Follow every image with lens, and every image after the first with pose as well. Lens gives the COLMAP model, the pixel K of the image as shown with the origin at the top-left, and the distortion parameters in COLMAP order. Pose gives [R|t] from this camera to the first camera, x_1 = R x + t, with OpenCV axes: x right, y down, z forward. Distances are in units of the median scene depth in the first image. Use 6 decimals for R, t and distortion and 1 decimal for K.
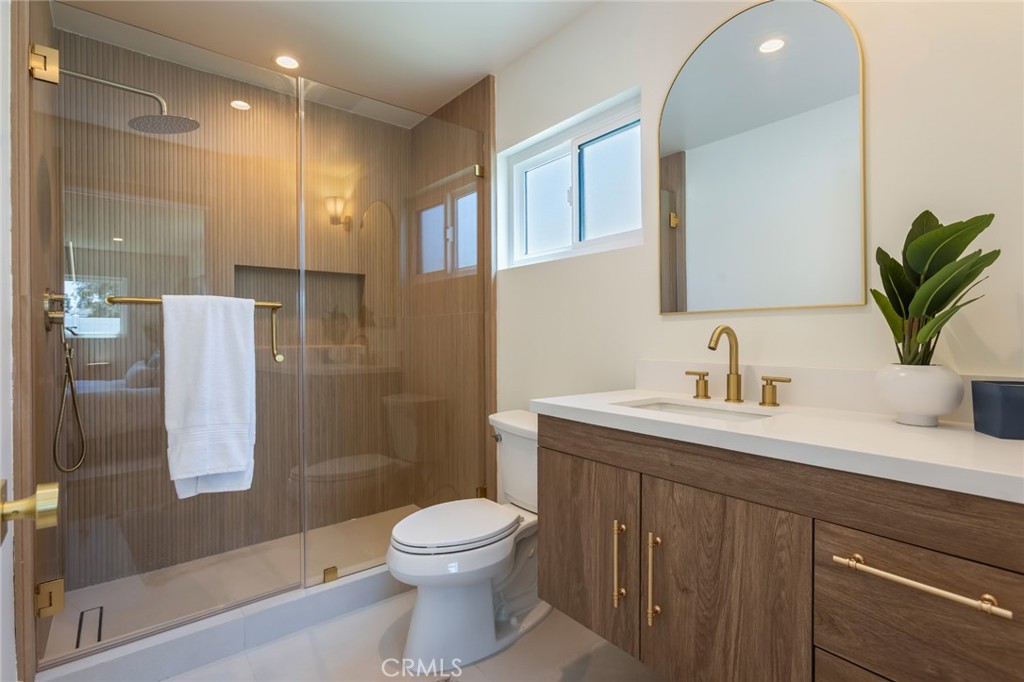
lens RADIAL K [[482.1, 0, 513.3], [0, 482.1, 334.0], [0, 0, 1]] dist [-0.004459, 0.000138]
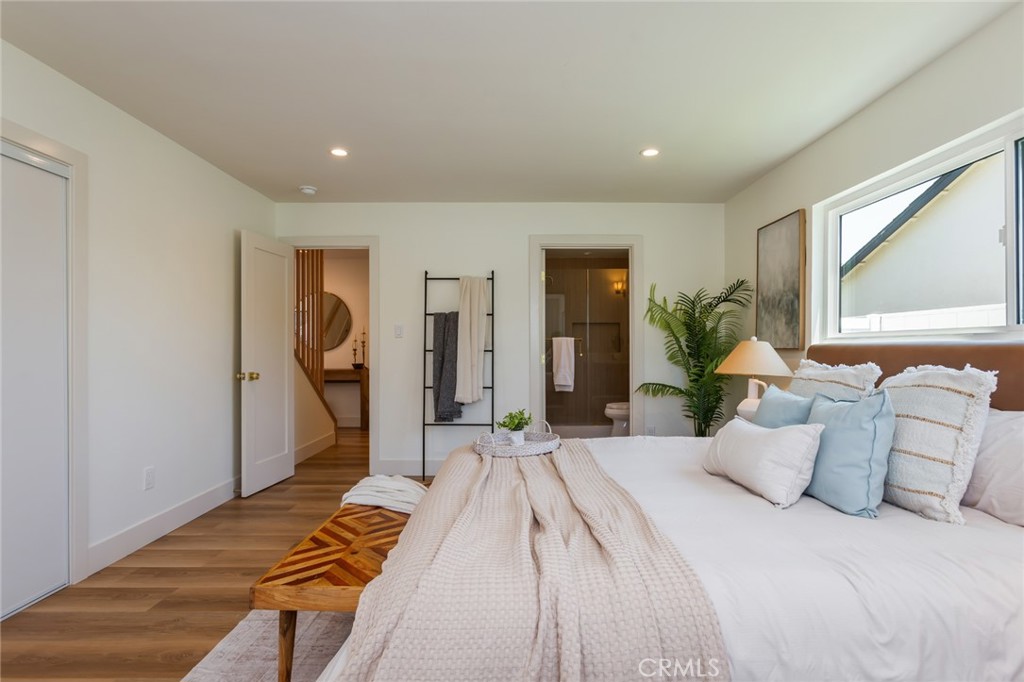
lens RADIAL K [[527.2, 0, 508.3], [0, 527.2, 343.9], [0, 0, 1]] dist [-0.006880, 0.006415]
pose [[0.769395, 0.000652, -0.638774, 2.078766], [-0.001393, 0.999999, -0.000658, -0.033168], [0.638772, 0.001396, 0.769395, -3.035595]]
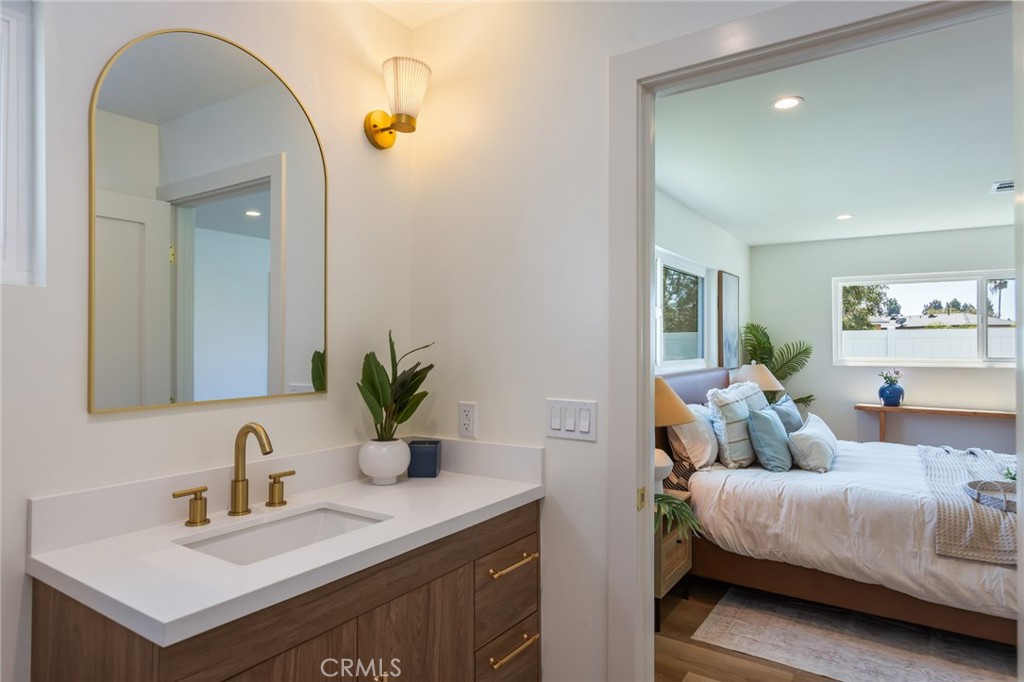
lens RADIAL K [[596.0, 0, 511.1], [0, 596.0, 339.1], [0, 0, 1]] dist [0.007326, 0.001858]
pose [[-0.296896, 0.018848, 0.954724, -0.698069], [-0.002840, 0.999783, -0.020621, -0.146647], [-0.954906, -0.008834, -0.296778, 0.917090]]
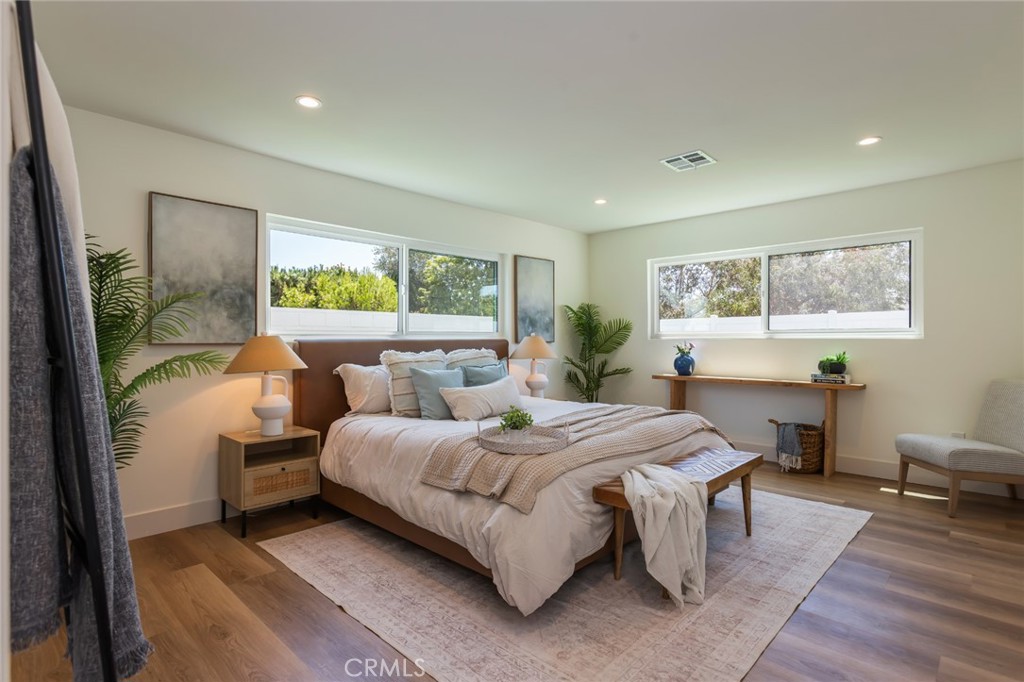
lens RADIAL K [[515.5, 0, 506.6], [0, 515.5, 341.1], [0, 0, 1]] dist [-0.004900, 0.002306]
pose [[-0.120816, 0.005365, 0.992660, -1.218215], [0.001078, 0.999986, -0.005273, -0.011163], [-0.992674, 0.000433, -0.120820, -1.100416]]
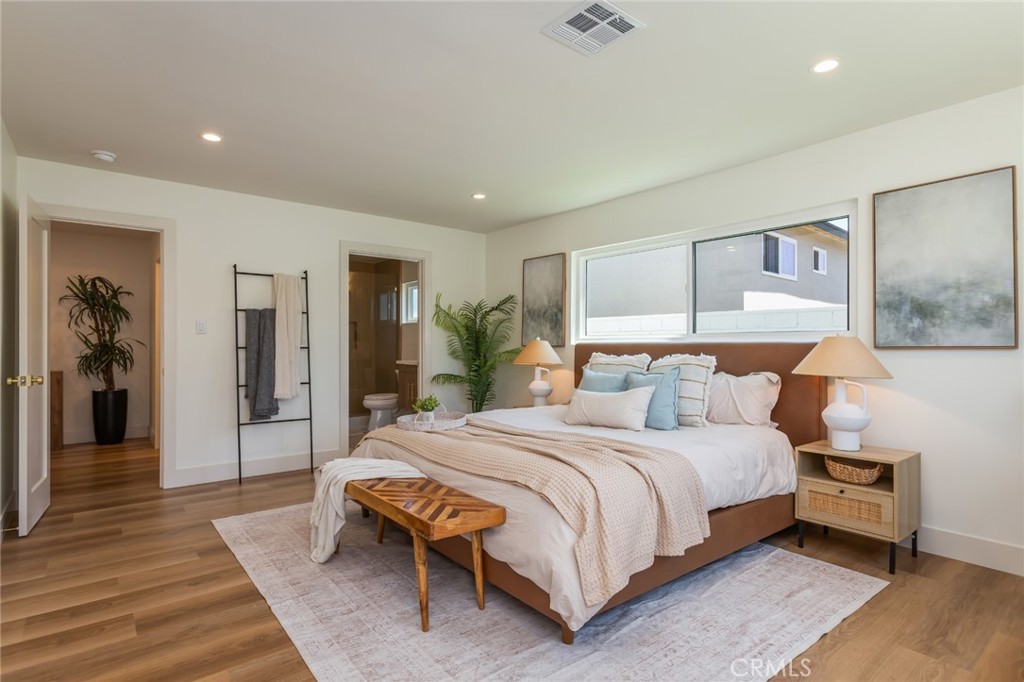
lens RADIAL K [[527.2, 0, 505.0], [0, 527.2, 342.7], [0, 0, 1]] dist [-0.006880, 0.006415]
pose [[0.999872, 0.006111, -0.014808, 1.168651], [-0.006113, 0.999981, -0.000094, -0.032330], [0.014807, 0.000184, 0.999890, -4.016839]]
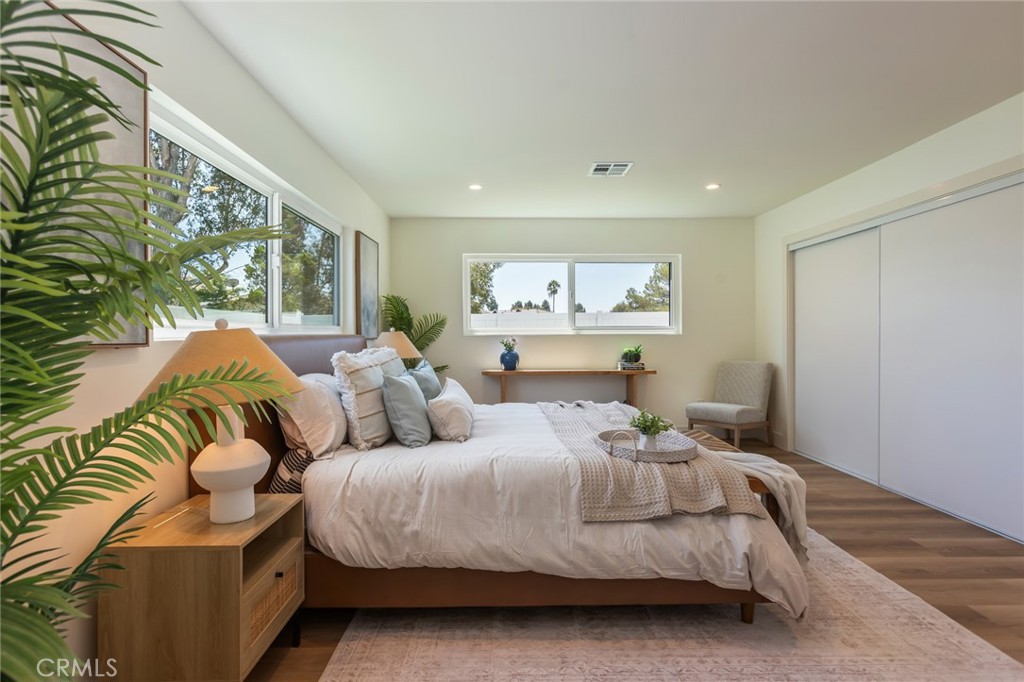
lens RADIAL K [[515.5, 0, 512.0], [0, 515.5, 336.2], [0, 0, 1]] dist [-0.004900, 0.002306]
pose [[-0.786948, 0.010275, 0.616933, 0.015842], [0.009981, 0.999942, -0.003923, -0.018401], [-0.616938, 0.003071, -0.787006, 0.291130]]
